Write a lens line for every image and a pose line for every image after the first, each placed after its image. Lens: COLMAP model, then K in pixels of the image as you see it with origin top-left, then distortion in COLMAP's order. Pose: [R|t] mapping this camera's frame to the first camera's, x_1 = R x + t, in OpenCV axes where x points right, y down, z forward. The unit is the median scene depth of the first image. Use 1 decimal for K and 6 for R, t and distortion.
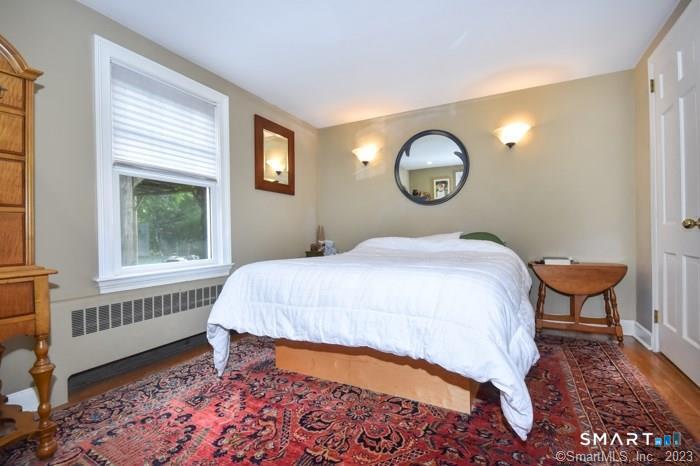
lens RADIAL K [[325.4, 0, 349.4], [0, 325.4, 236.8], [0, 0, 1]] dist [-0.000669, 0.000051]
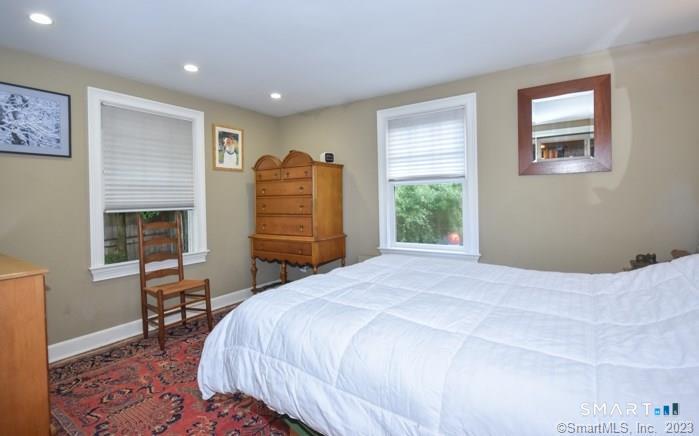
lens RADIAL K [[328.4, 0, 349.5], [0, 328.4, 218.0], [0, 0, 1]] dist [-0.000626, -0.000086]
pose [[-0.110083, 0.021073, -0.993699, 0.735404], [-0.020570, 0.999513, 0.023476, -0.052423], [0.993710, 0.023025, -0.109596, 0.752920]]
